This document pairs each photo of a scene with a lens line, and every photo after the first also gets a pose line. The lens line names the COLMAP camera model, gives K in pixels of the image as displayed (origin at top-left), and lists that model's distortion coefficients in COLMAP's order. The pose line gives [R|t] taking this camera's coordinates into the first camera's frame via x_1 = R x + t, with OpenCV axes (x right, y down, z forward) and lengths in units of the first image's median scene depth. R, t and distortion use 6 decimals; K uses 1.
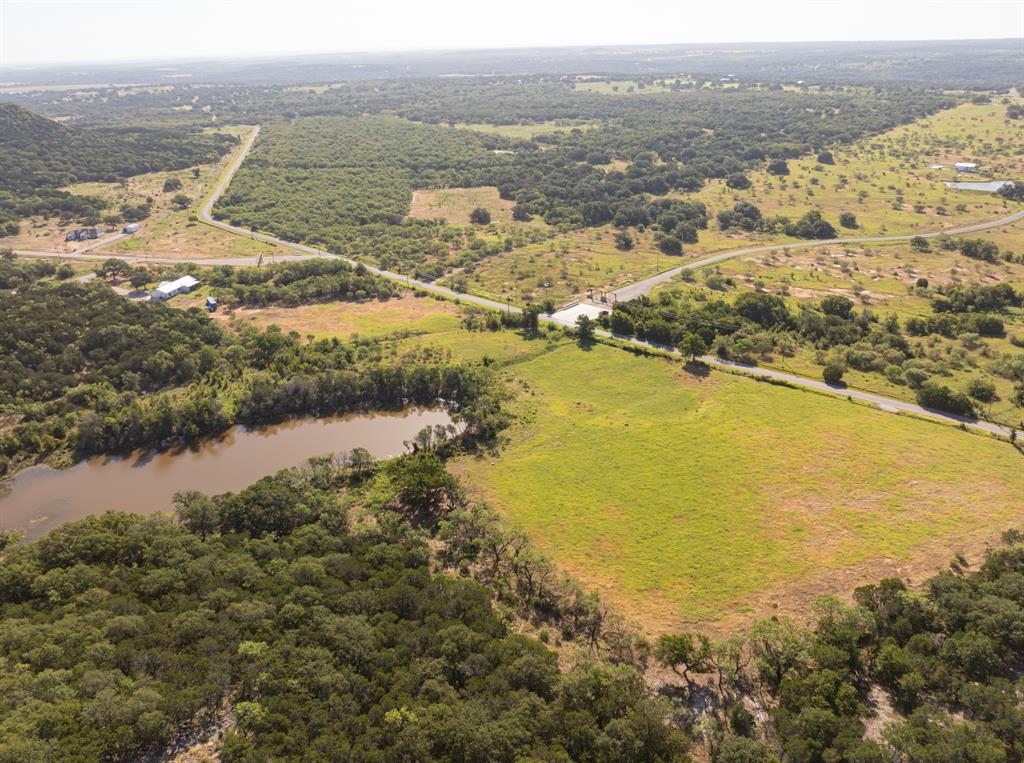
lens RADIAL K [[773.5, 0, 517.4], [0, 773.5, 383.1], [0, 0, 1]] dist [-0.039607, 0.001906]
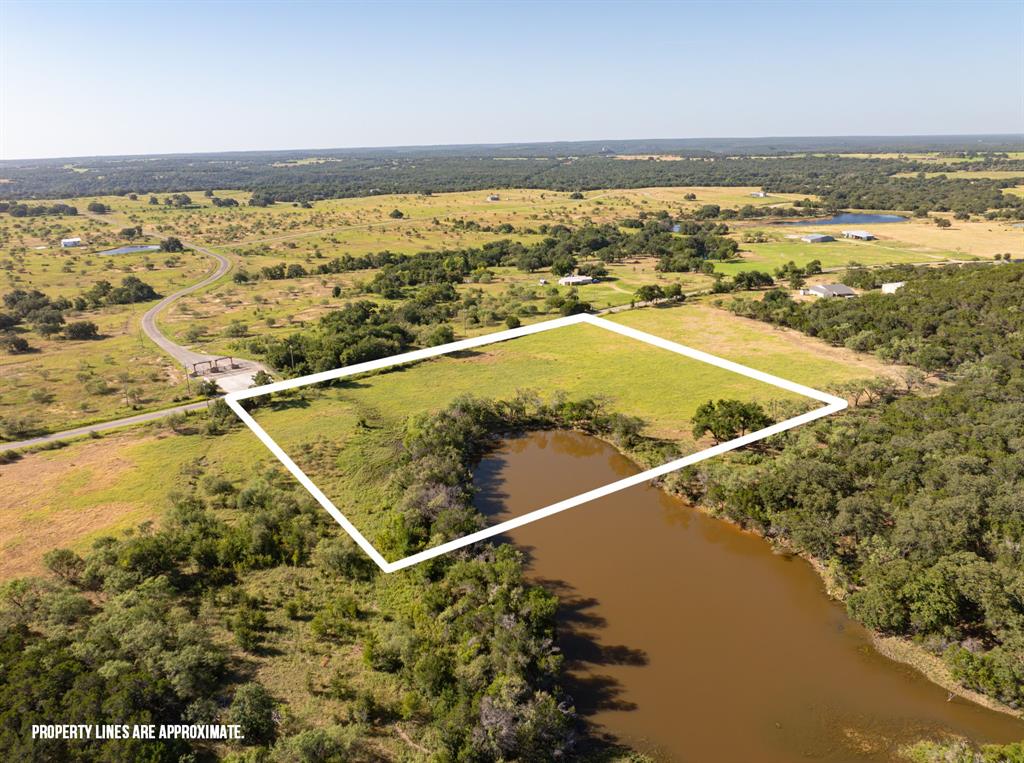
lens RADIAL K [[773.5, 0, 517.4], [0, 773.5, 383.1], [0, 0, 1]] dist [-0.039607, 0.001906]
pose [[0.154591, -0.273820, 0.949276, -0.453956], [0.418568, 0.888488, 0.188121, -0.090145], [-0.894931, 0.368255, 0.251965, 0.420018]]
